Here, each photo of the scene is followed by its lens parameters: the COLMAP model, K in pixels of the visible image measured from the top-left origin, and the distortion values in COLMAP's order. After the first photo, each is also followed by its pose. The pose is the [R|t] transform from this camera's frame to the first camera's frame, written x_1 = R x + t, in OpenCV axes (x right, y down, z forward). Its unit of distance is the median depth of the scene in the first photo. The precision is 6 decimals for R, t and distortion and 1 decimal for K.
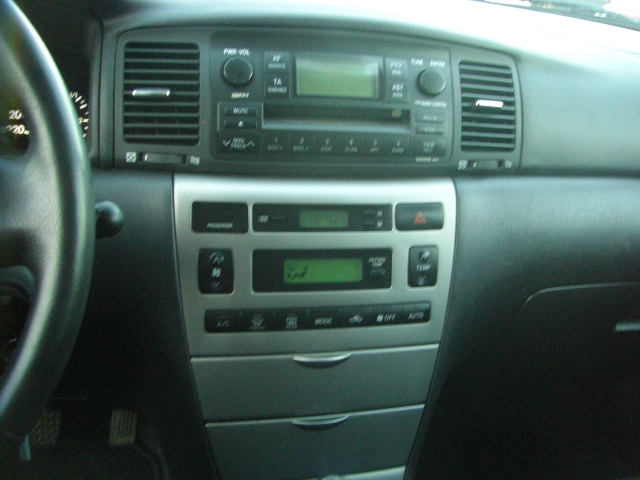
lens RADIAL K [[723.7, 0, 384.3], [0, 723.7, 248.1], [0, 0, 1]] dist [-0.181522, 0.111062]
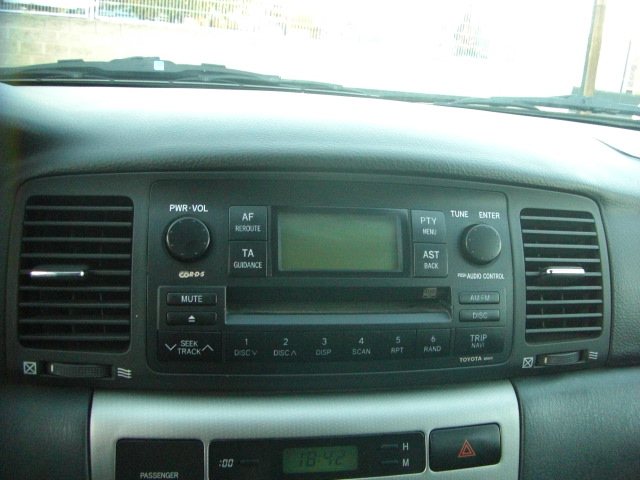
lens RADIAL K [[723.7, 0, 384.3], [0, 723.7, 248.1], [0, 0, 1]] dist [-0.181522, 0.111062]
pose [[0.998351, -0.012448, -0.056036, 0.013151], [0.004779, 0.990838, -0.134974, -0.140468], [0.057203, 0.134483, 0.989263, 0.331516]]
